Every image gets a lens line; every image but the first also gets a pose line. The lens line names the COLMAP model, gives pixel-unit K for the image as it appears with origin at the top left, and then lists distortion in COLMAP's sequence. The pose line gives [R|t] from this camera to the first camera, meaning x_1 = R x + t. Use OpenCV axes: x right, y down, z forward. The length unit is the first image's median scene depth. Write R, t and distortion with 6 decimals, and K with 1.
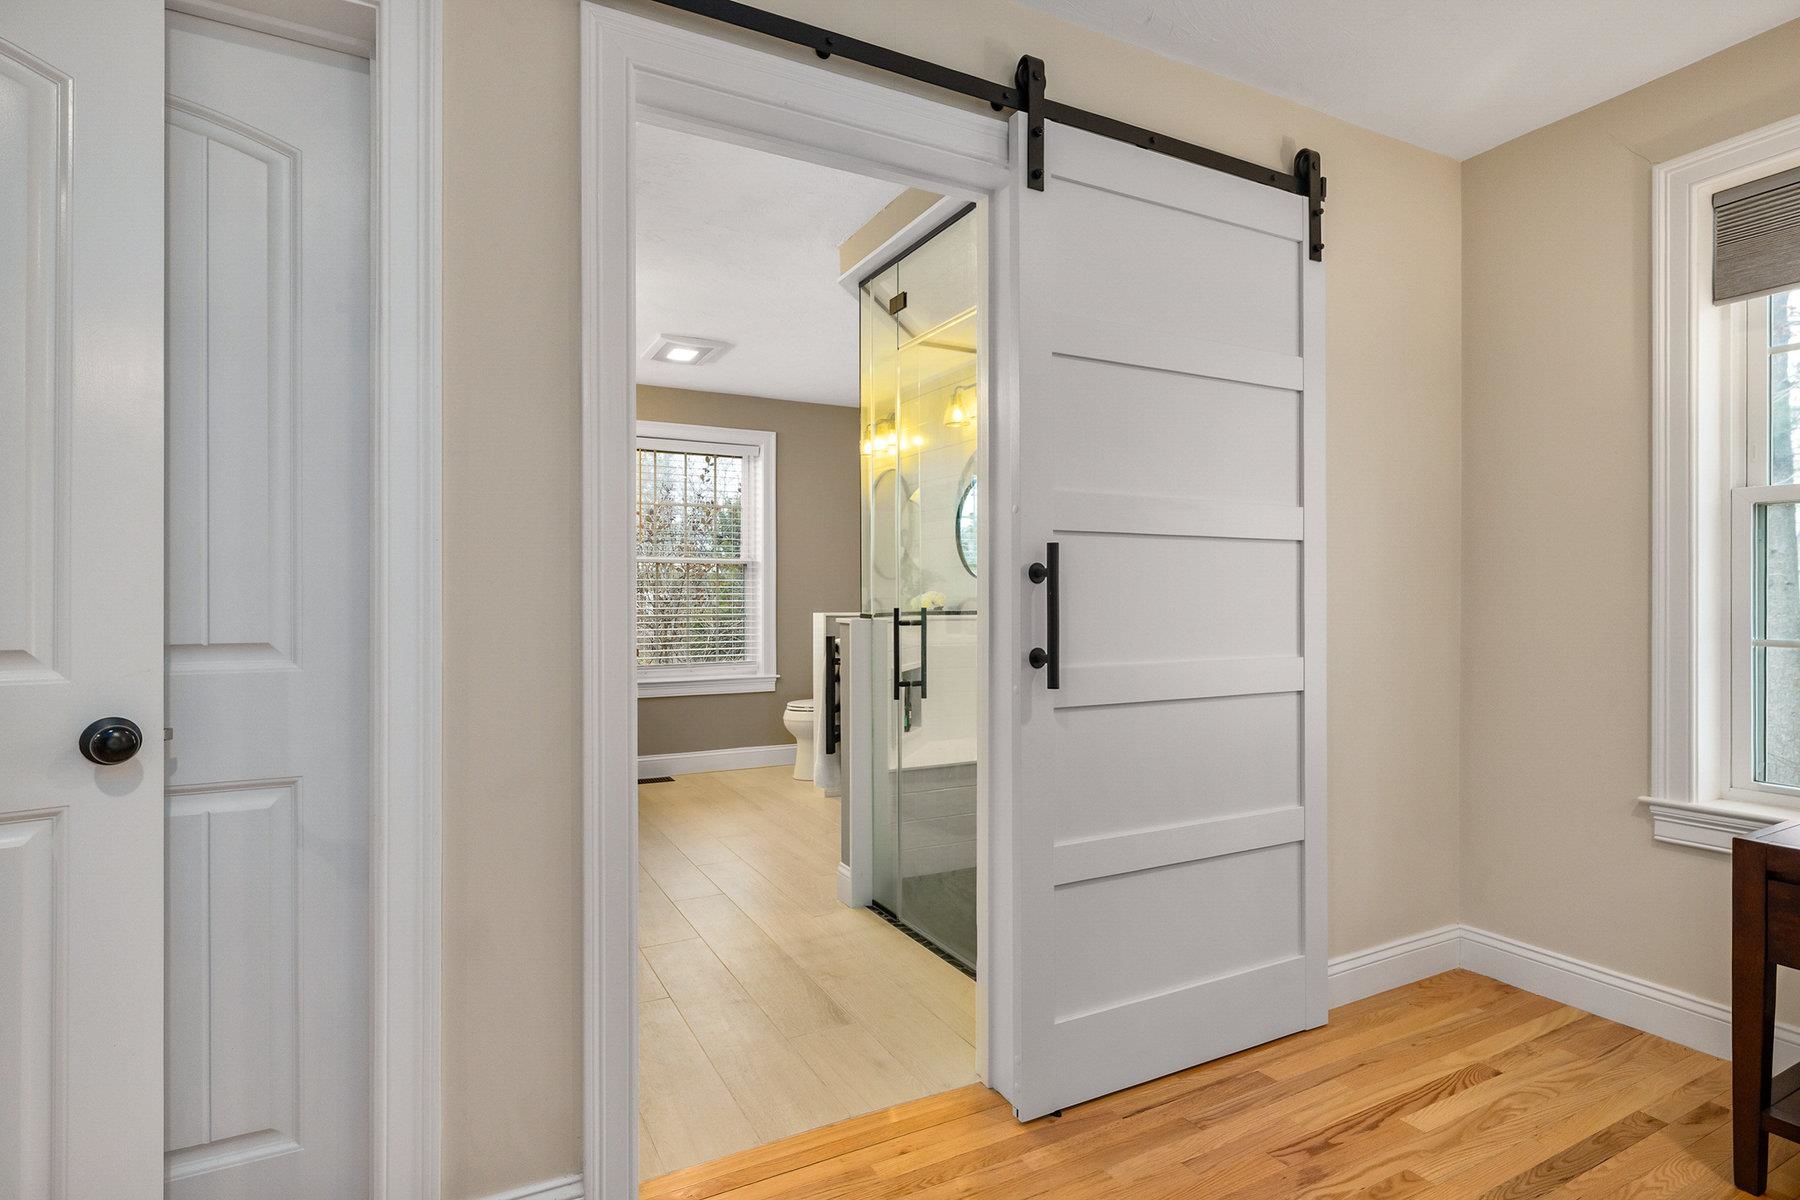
lens RADIAL K [[904.0, 0, 897.3], [0, 904.0, 609.1], [0, 0, 1]] dist [0.000617, -0.000117]
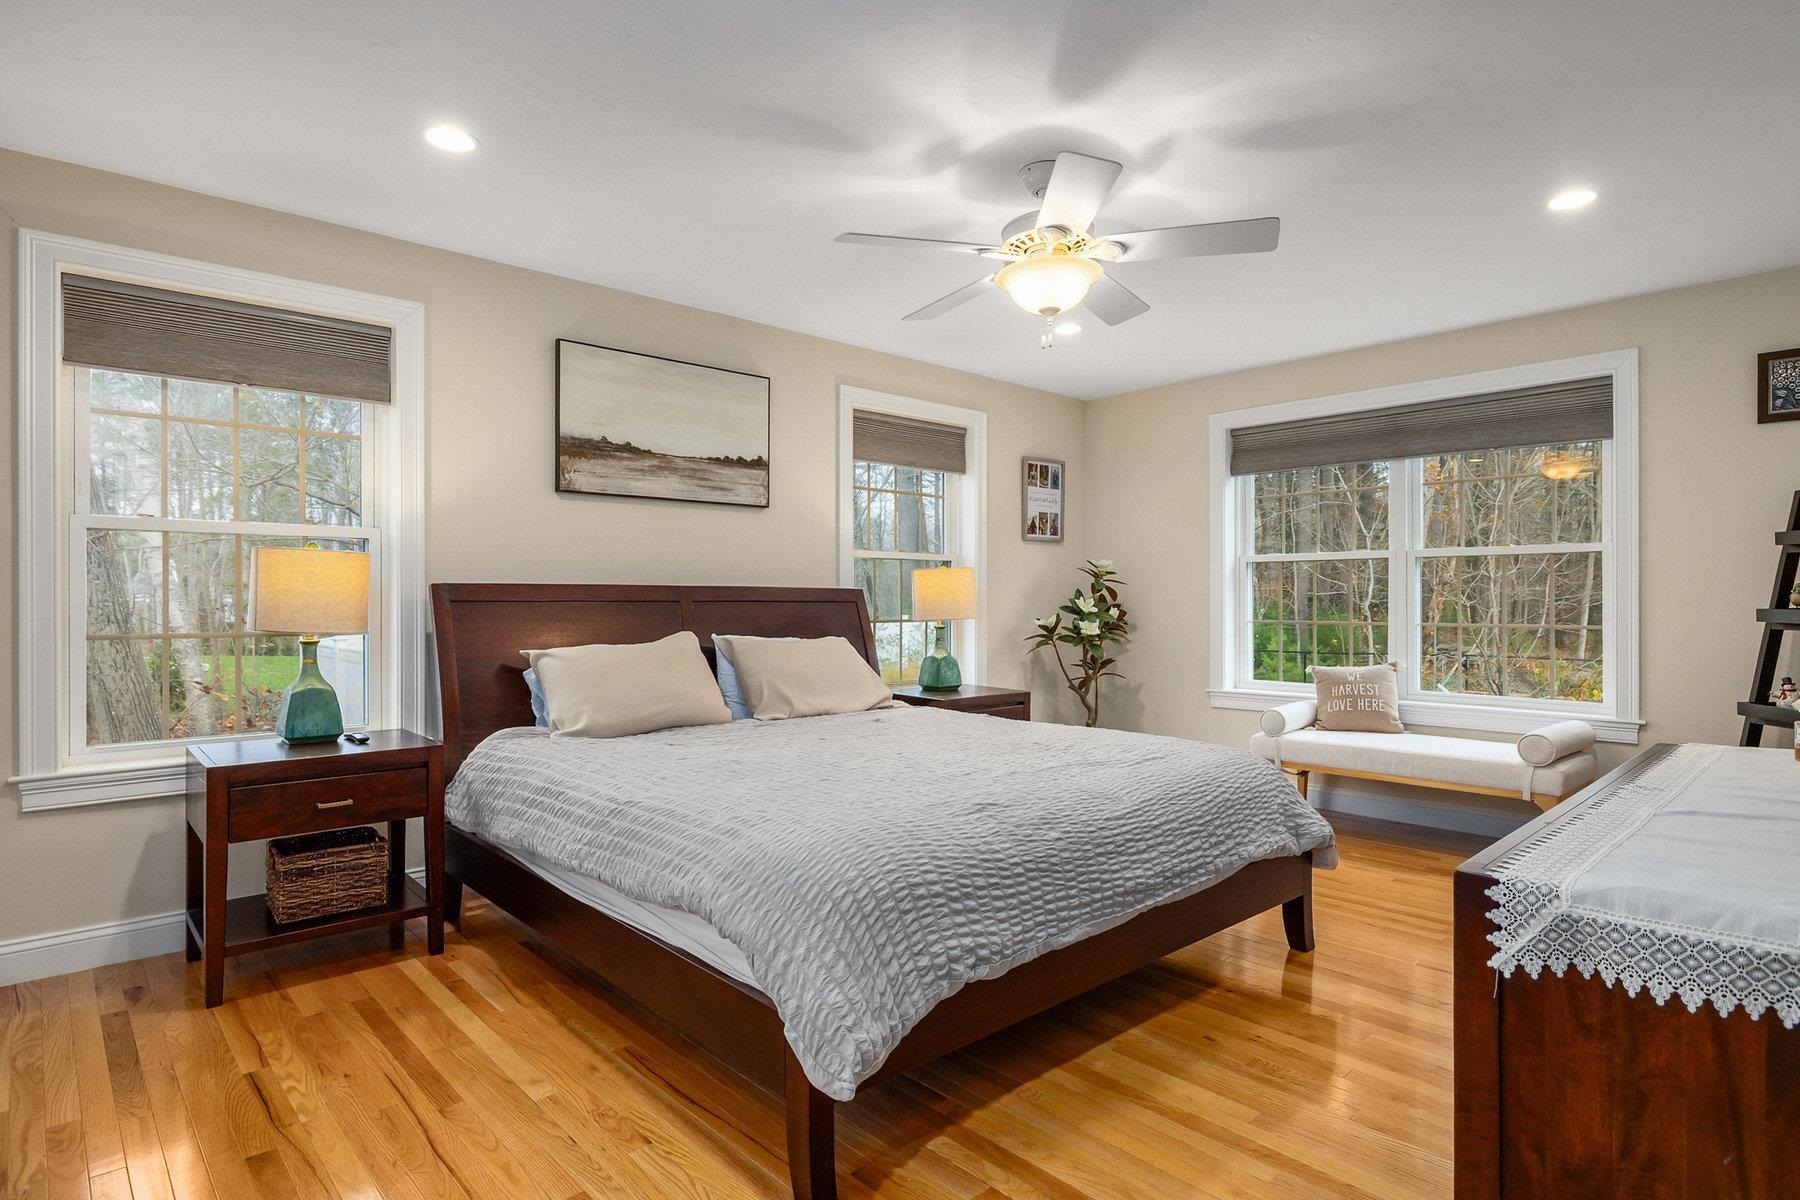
lens RADIAL K [[954.9, 0, 903.9], [0, 954.9, 607.0], [0, 0, 1]] dist [-0.004555, -0.000322]
pose [[-0.254854, -0.002313, 0.966977, -0.477435], [0.011497, 0.999919, 0.005422, -0.000217], [-0.966911, 0.012499, -0.254807, 0.172813]]
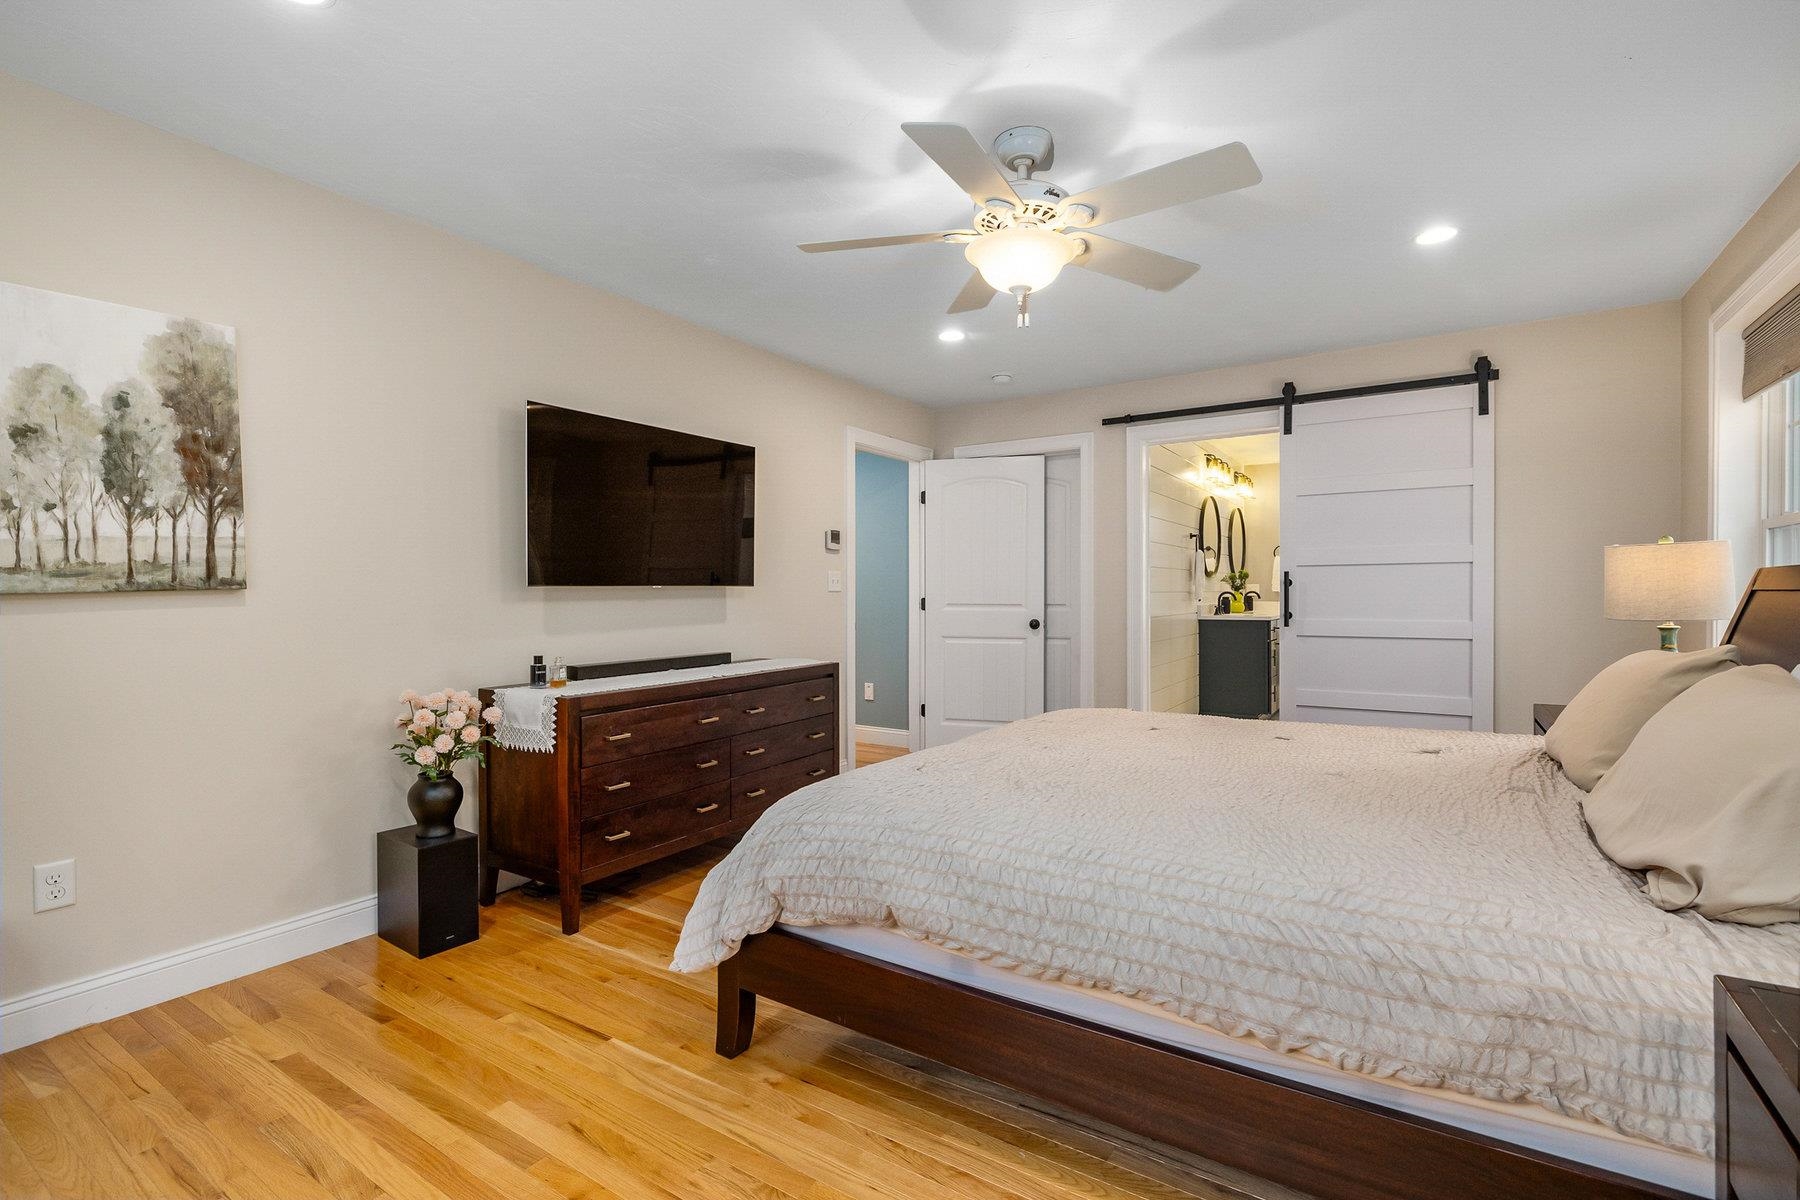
lens RADIAL K [[818.5, 0, 904.1], [0, 818.5, 588.7], [0, 0, 1]] dist [-0.004470, -0.000551]
pose [[0.493487, -0.008021, -0.869716, 1.073873], [-0.003135, 0.999935, -0.011001, 0.004472], [0.869748, 0.008156, 0.493429, -0.724447]]
